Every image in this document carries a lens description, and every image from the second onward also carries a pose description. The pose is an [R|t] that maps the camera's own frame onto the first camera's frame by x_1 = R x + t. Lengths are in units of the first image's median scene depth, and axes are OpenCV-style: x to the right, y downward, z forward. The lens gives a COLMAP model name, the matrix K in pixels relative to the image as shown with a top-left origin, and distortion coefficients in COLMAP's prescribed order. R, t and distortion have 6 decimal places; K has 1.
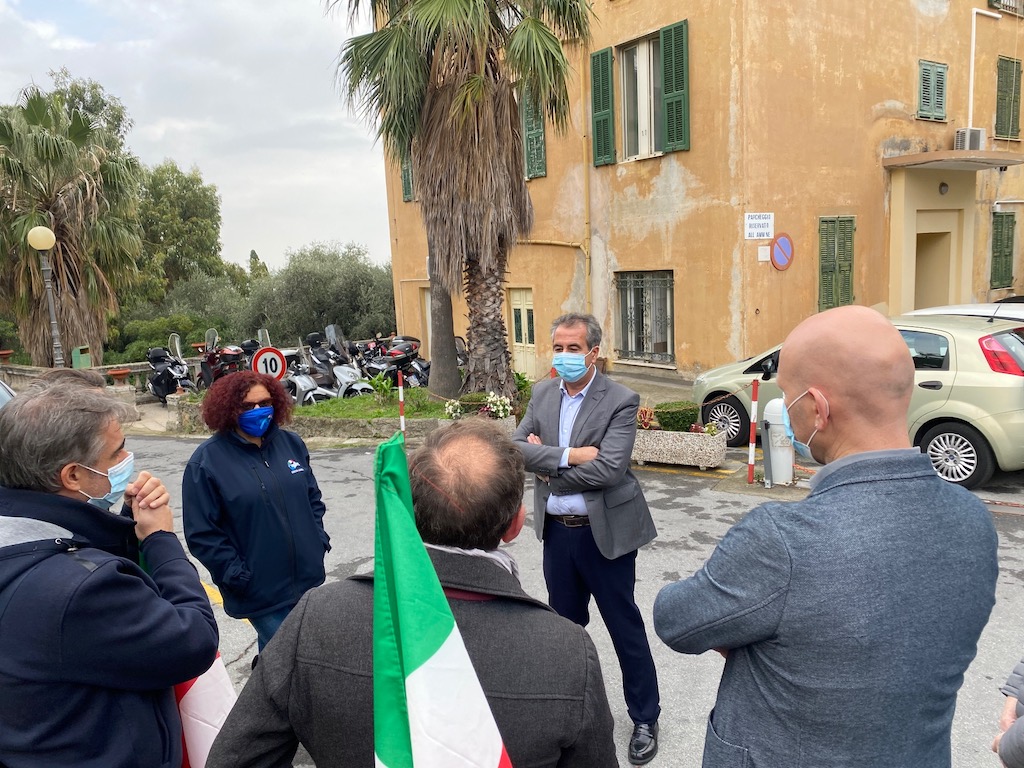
lens RADIAL K [[776.2, 0, 507.0], [0, 776.2, 387.6], [0, 0, 1]] dist [0.067958, -0.093317]
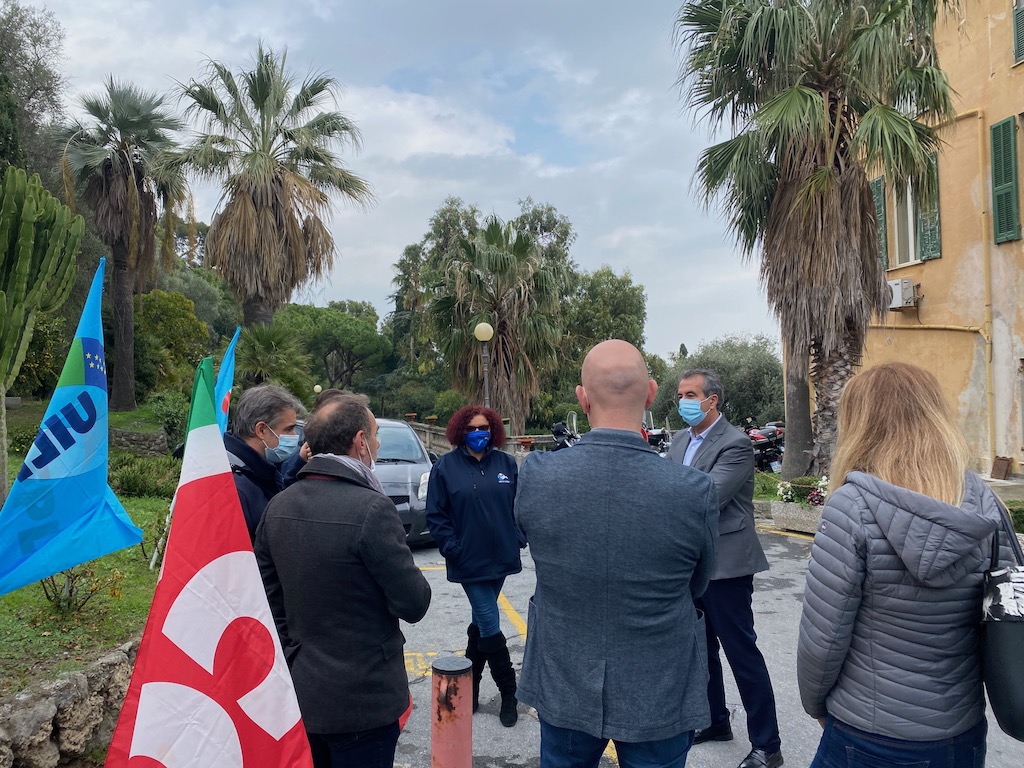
lens RADIAL K [[776.2, 0, 507.0], [0, 776.2, 387.6], [0, 0, 1]] dist [0.067958, -0.093317]
pose [[0.857318, 0.025833, -0.514139, 0.094434], [-0.086700, 0.991719, -0.094743, 0.015999], [0.507434, 0.125801, 0.852458, -0.038180]]
